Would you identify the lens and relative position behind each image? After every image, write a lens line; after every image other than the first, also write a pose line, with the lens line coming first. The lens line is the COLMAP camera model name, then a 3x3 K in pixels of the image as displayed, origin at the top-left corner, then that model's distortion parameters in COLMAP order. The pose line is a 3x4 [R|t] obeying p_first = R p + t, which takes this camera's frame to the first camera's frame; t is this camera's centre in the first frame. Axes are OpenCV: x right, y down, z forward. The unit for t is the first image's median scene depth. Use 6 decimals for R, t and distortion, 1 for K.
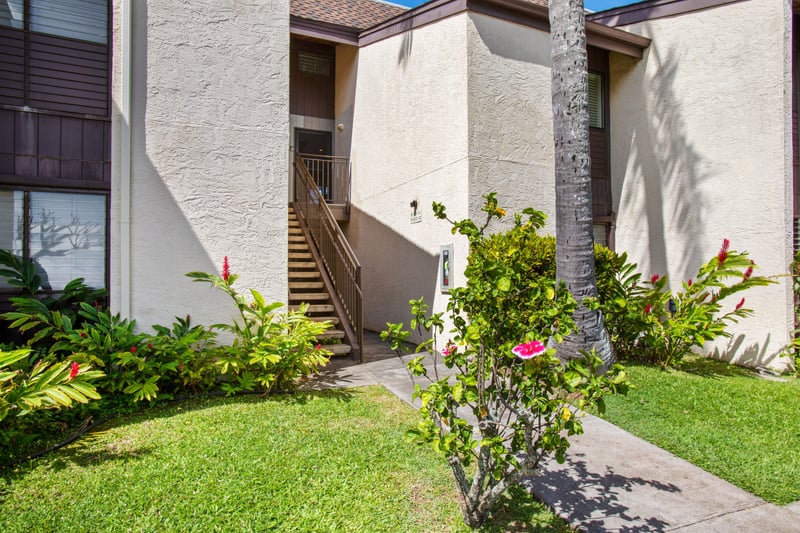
lens RADIAL K [[465.3, 0, 399.0], [0, 465.3, 267.2], [0, 0, 1]] dist [-0.004129, 0.001281]
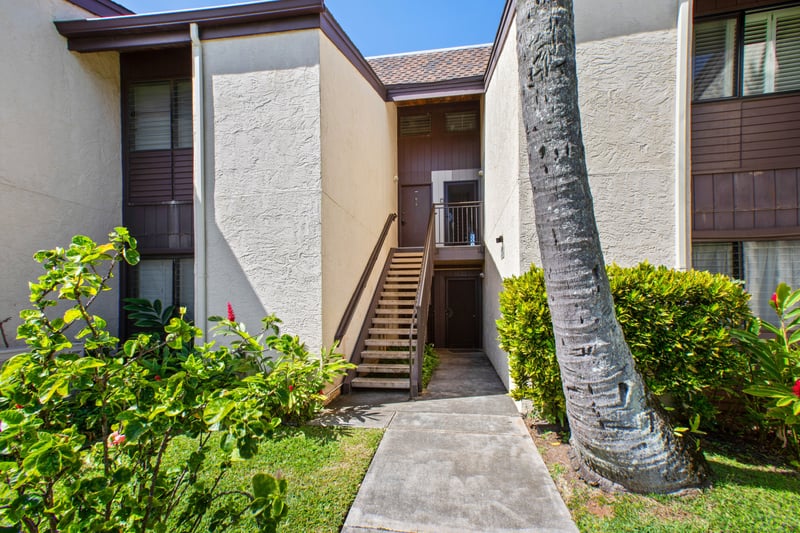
lens RADIAL K [[371.6, 0, 403.1], [0, 371.6, 304.2], [0, 0, 1]] dist [0.023922, 0.000154]
pose [[0.833259, -0.003740, -0.552871, 0.465789], [0.010624, 0.999901, 0.009248, -0.019971], [0.552781, -0.013580, 0.833216, 0.403342]]
